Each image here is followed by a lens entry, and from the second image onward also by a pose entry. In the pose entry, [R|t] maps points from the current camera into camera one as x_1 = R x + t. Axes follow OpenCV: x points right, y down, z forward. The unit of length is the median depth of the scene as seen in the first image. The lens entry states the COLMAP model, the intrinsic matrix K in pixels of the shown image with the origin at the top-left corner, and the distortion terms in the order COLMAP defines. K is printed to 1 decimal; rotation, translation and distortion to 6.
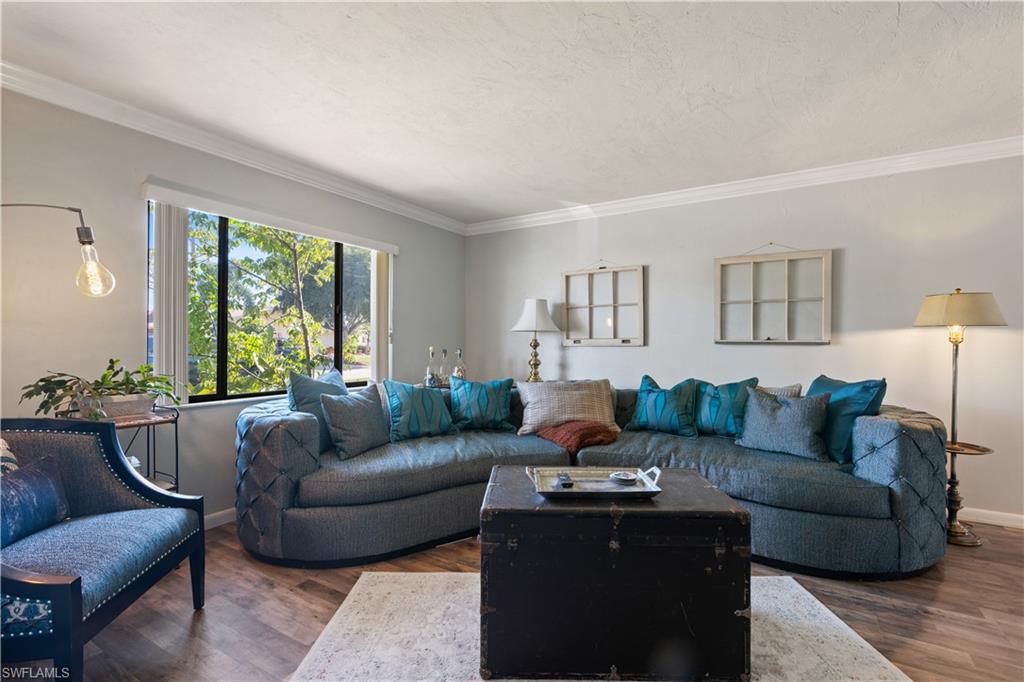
lens RADIAL K [[472.3, 0, 519.2], [0, 472.3, 339.9], [0, 0, 1]] dist [0.000918, -0.000483]
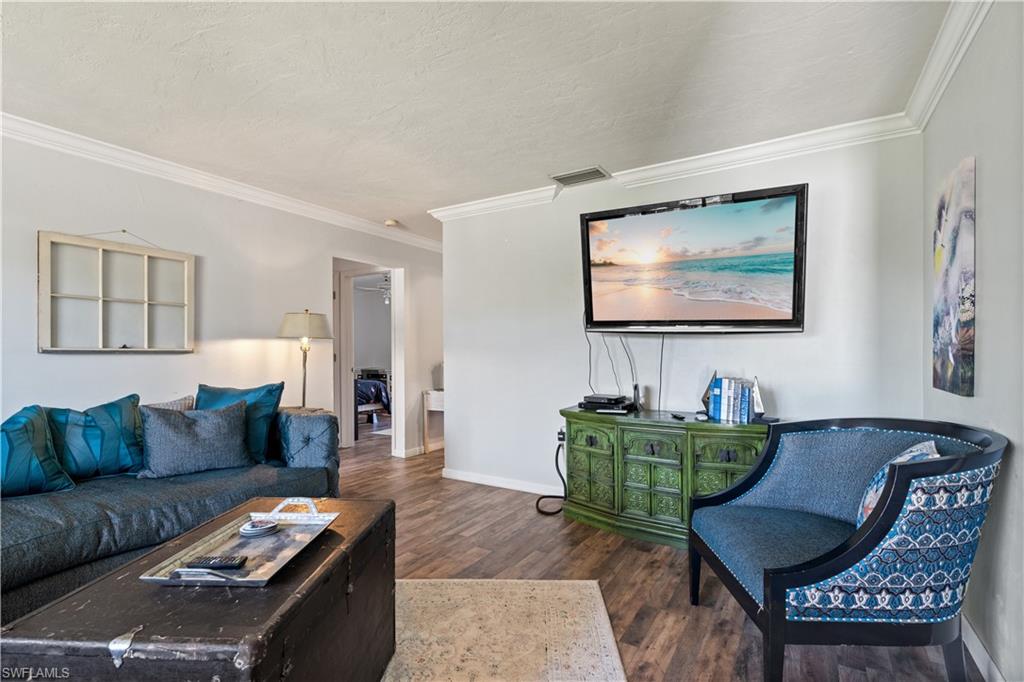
lens RADIAL K [[472.3, 0, 520.9], [0, 472.3, 350.1], [0, 0, 1]] dist [0.000918, -0.000483]
pose [[0.009490, 0.000069, 0.999955, -0.304070], [-0.004843, 0.999988, -0.000023, 0.000737], [-0.999943, -0.004843, 0.009490, 0.316685]]
